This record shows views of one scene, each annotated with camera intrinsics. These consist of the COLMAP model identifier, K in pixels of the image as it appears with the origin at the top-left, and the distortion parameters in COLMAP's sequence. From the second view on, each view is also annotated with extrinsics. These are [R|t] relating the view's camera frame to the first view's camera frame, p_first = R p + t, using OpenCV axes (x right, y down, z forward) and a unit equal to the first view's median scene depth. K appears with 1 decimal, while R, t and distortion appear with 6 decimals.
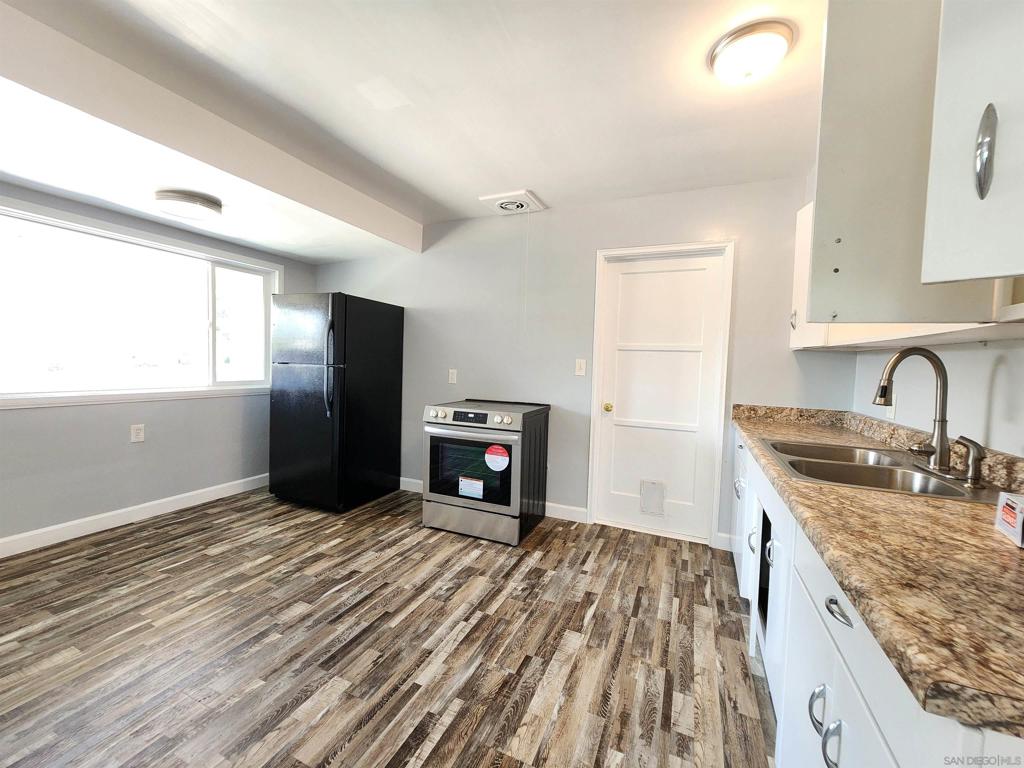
lens RADIAL K [[419.7, 0, 508.0], [0, 419.7, 383.0], [0, 0, 1]] dist [0.000803, -0.000179]
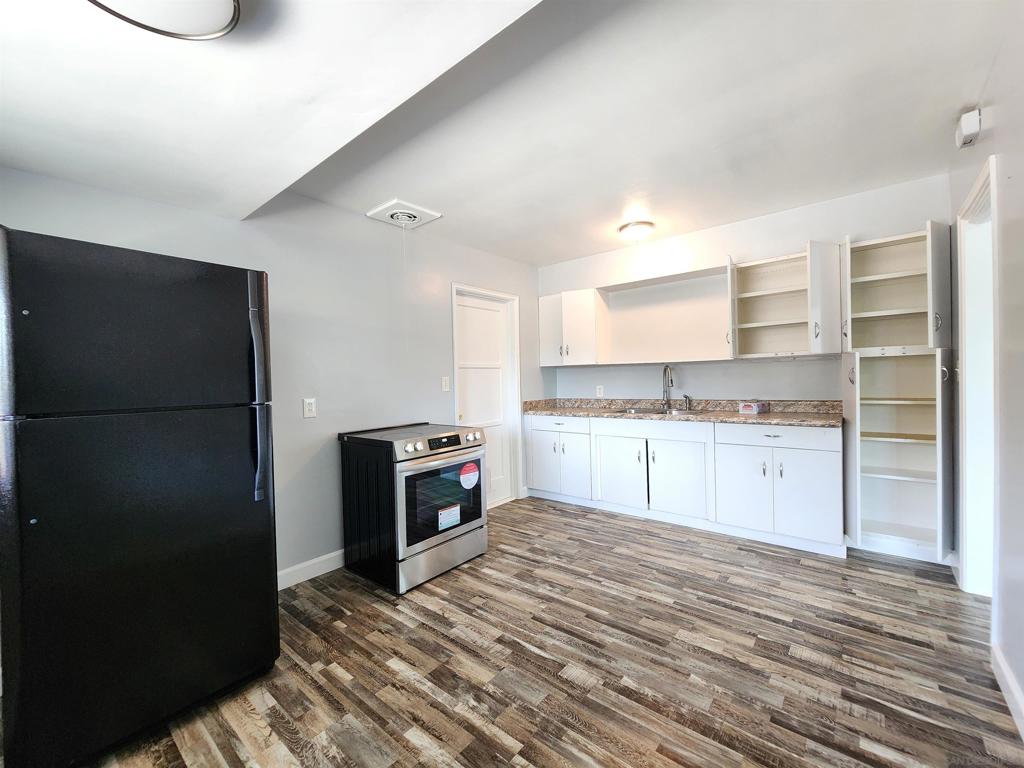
lens RADIAL K [[419.7, 0, 508.0], [0, 419.7, 383.0], [0, 0, 1]] dist [0.000803, -0.000179]
pose [[0.278901, -0.048989, 0.959070, -1.068370], [0.084410, 0.996083, 0.026333, -0.069775], [-0.956603, 0.073611, 0.281944, 0.677256]]
